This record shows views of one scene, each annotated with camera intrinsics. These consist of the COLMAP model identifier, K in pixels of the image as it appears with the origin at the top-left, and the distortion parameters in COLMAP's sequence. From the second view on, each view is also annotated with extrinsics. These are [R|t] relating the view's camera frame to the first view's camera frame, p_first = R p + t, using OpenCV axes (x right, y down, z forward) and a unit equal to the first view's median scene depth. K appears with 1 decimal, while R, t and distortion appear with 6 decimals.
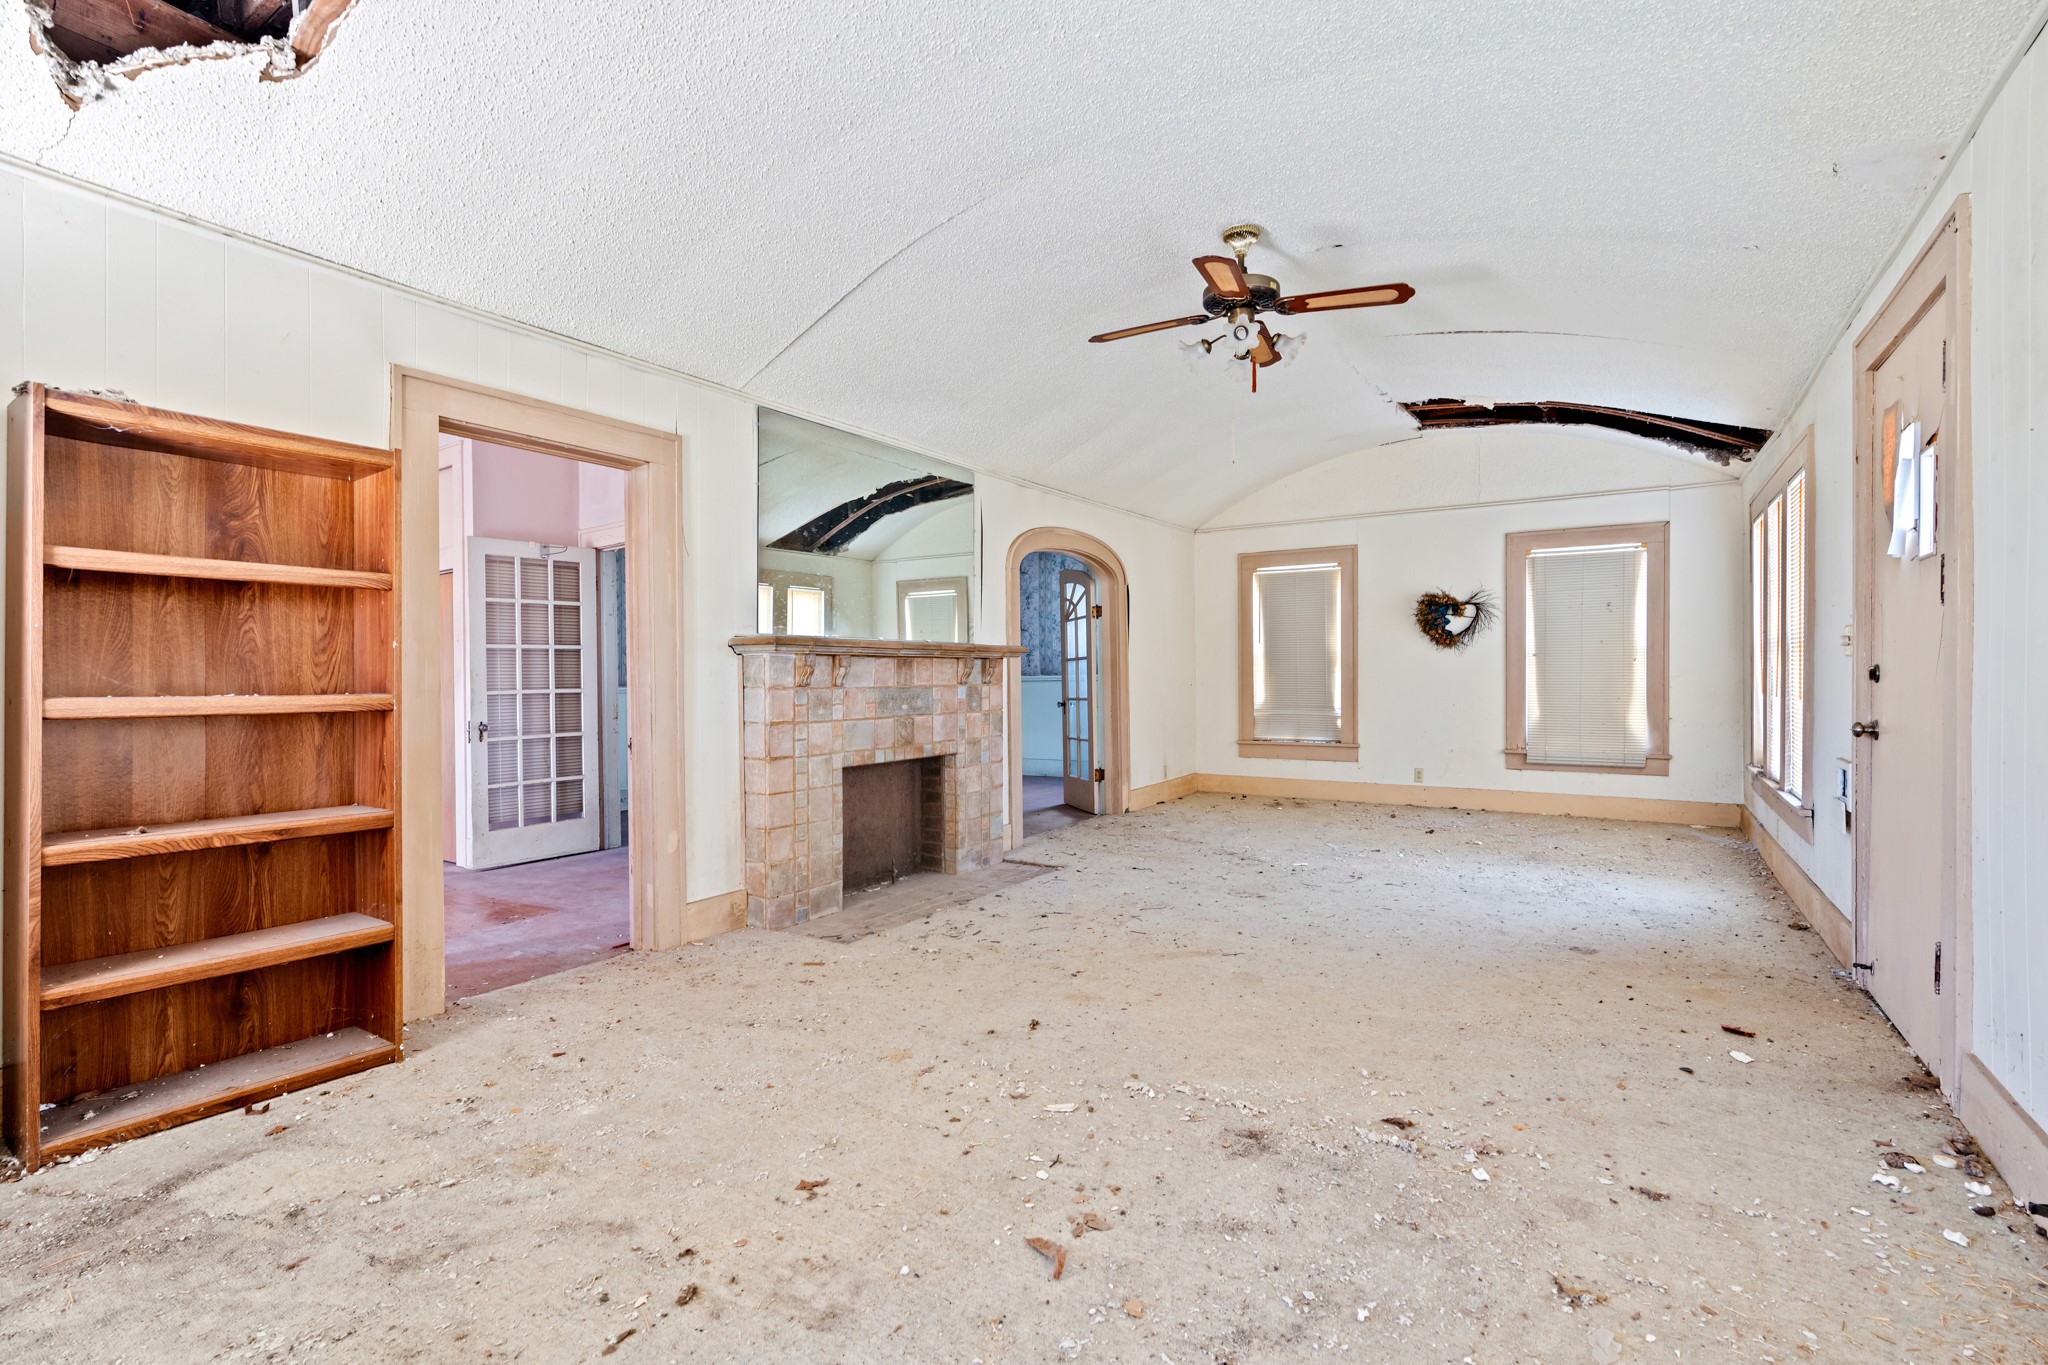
lens RADIAL K [[941.0, 0, 1031.3], [0, 941.0, 673.9], [0, 0, 1]] dist [-0.015901, 0.006179]
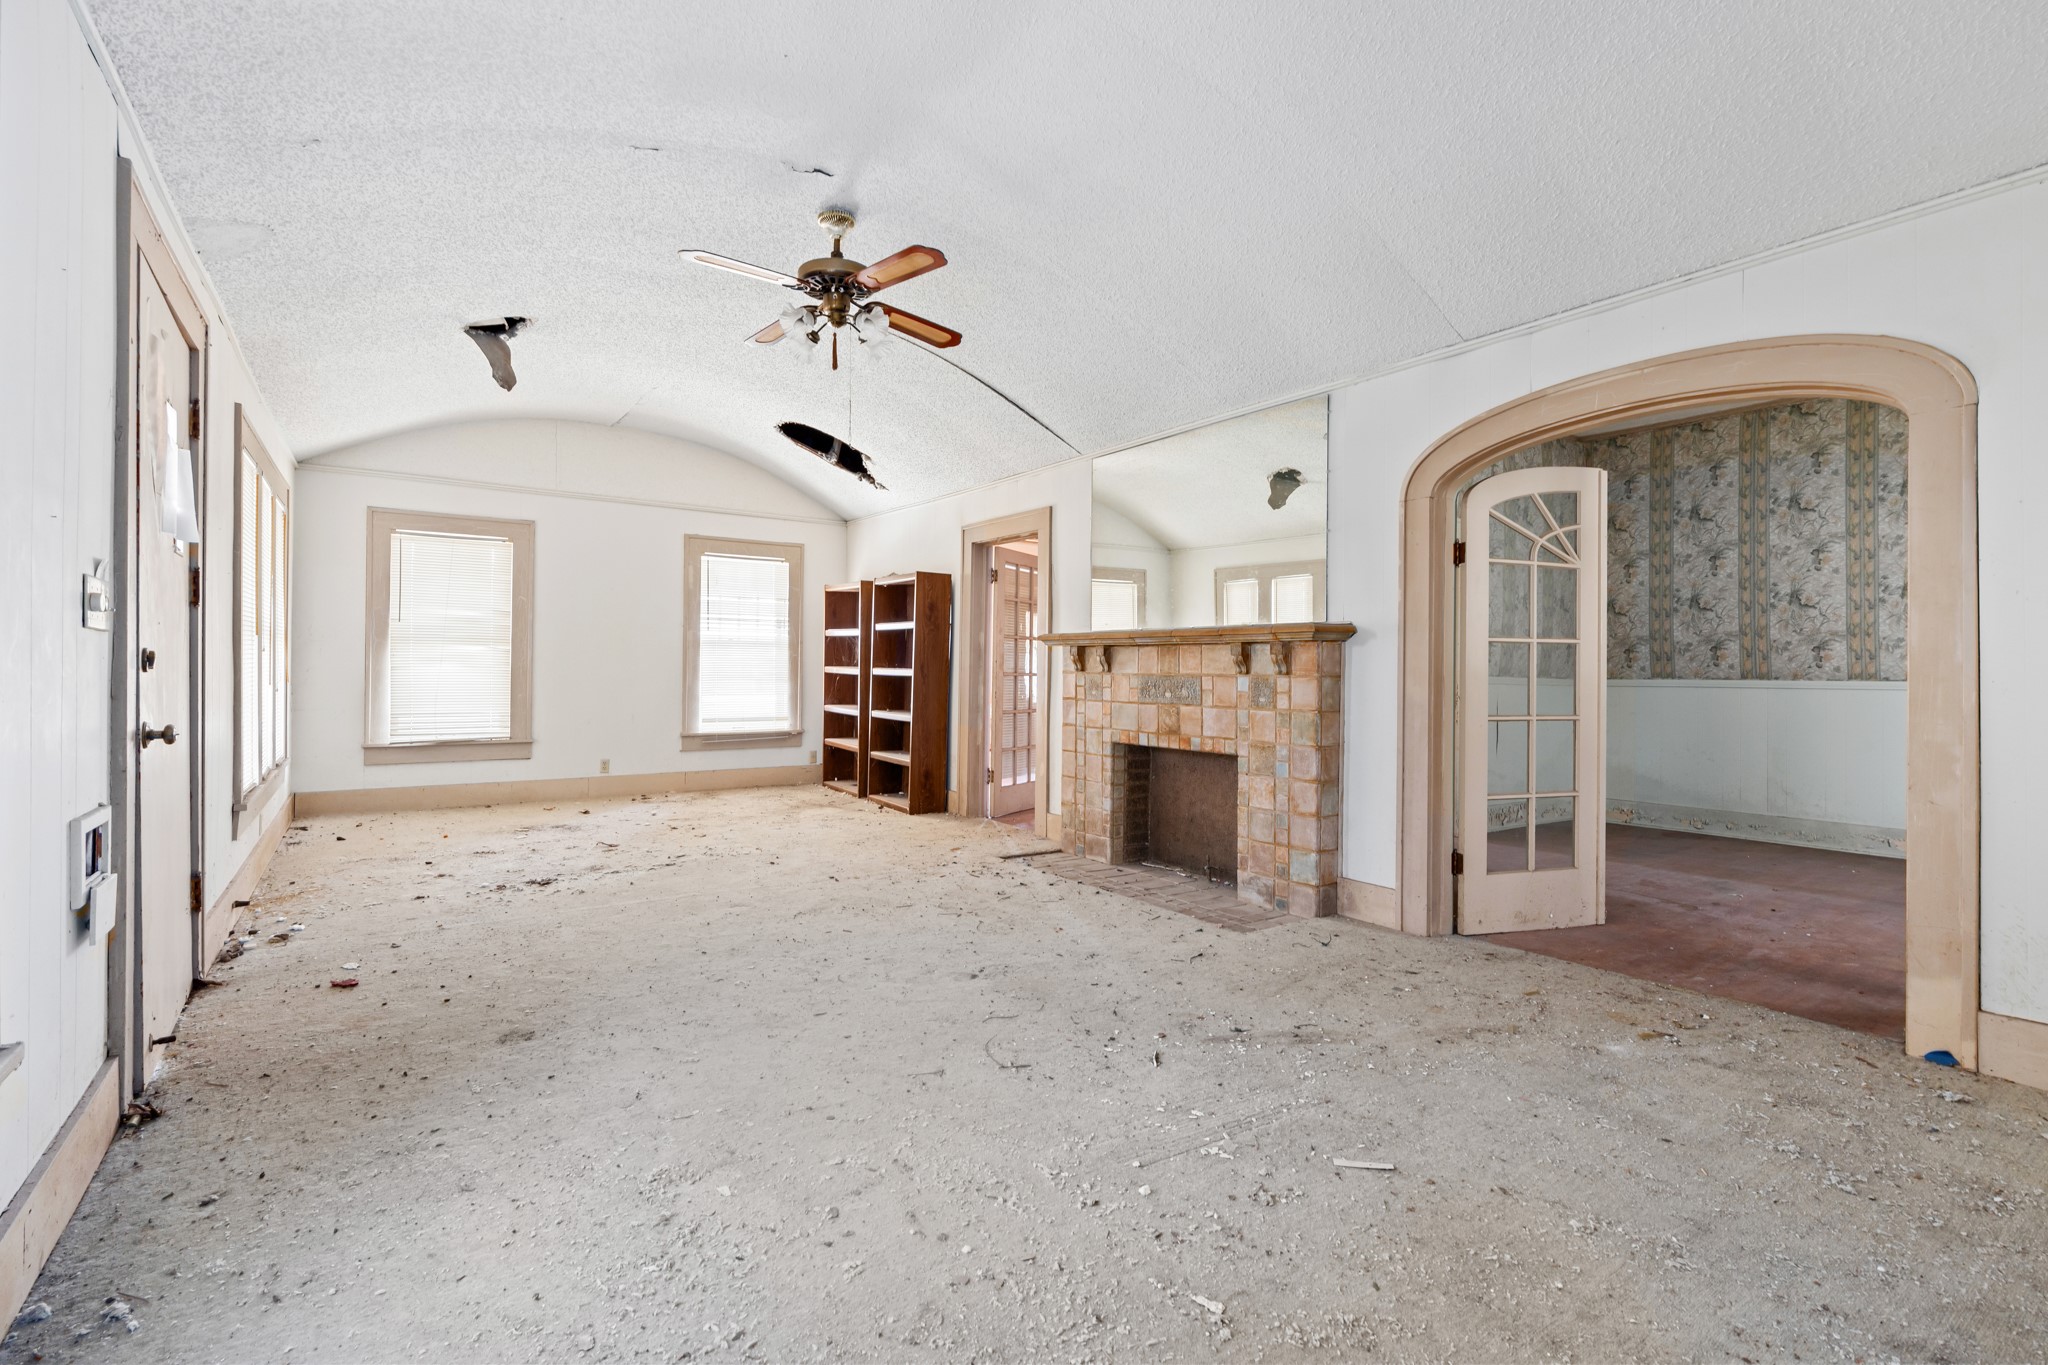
lens RADIAL K [[941.0, 0, 1031.3], [0, 941.0, 673.9], [0, 0, 1]] dist [-0.015901, 0.006179]
pose [[-0.393760, 0.009292, -0.919166, 0.882808], [-0.002670, 0.999933, 0.011252, 0.002062], [0.919209, 0.006885, -0.393709, 1.327829]]
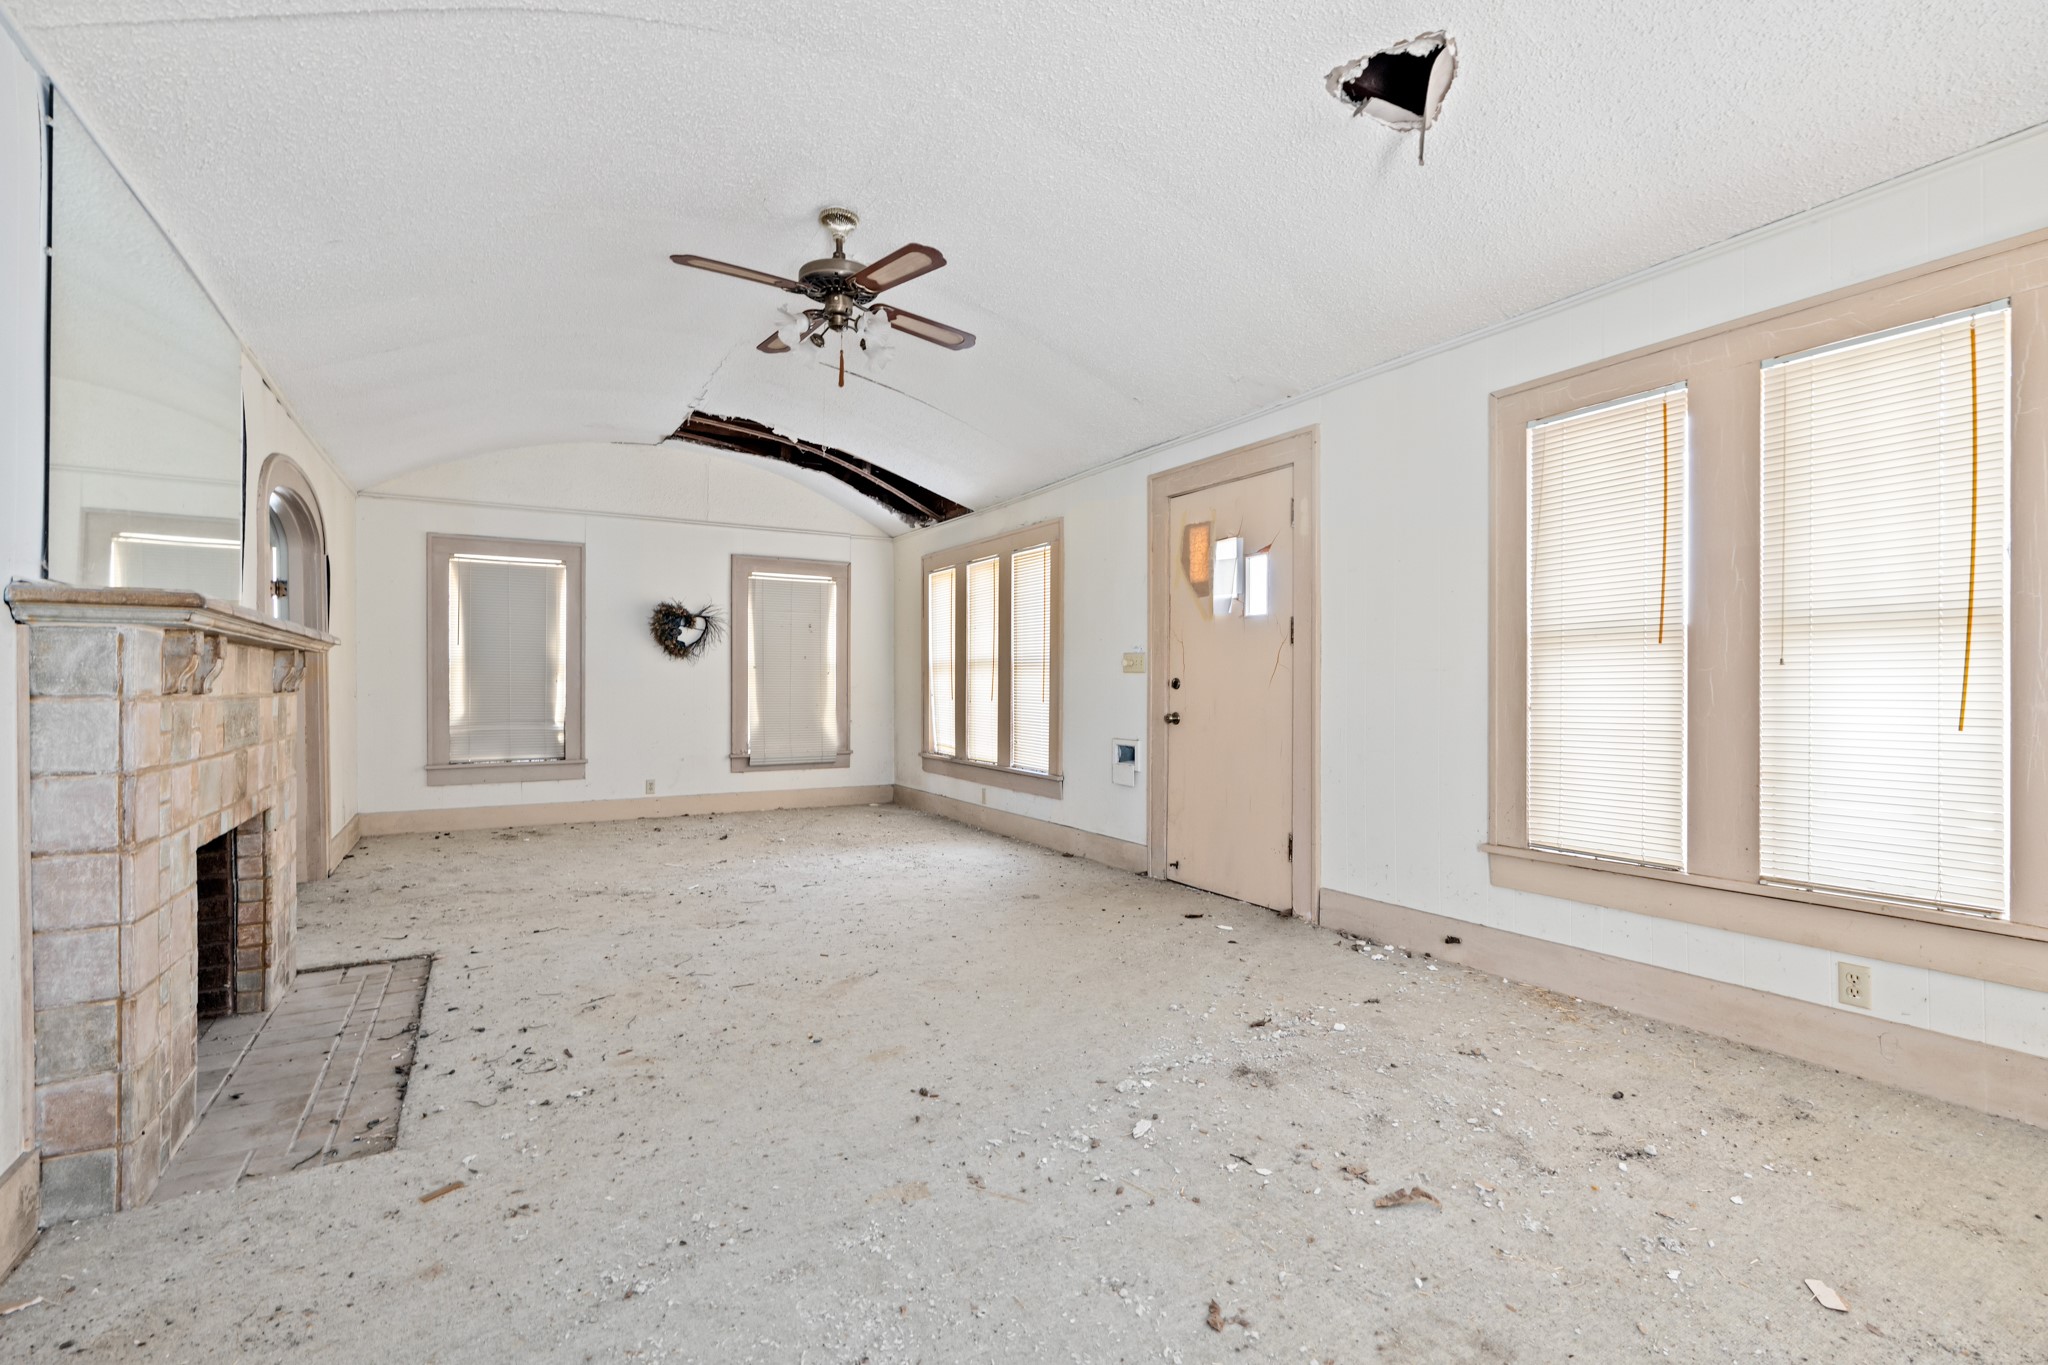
lens RADIAL K [[919.6, 0, 1020.4], [0, 919.6, 681.1], [0, 0, 1]] dist [-0.013518, 0.005181]
pose [[0.450552, 0.010439, 0.892689, -0.439645], [-0.003667, 0.999945, -0.009843, 0.008332], [-0.892743, 0.001161, 0.450566, 0.351182]]
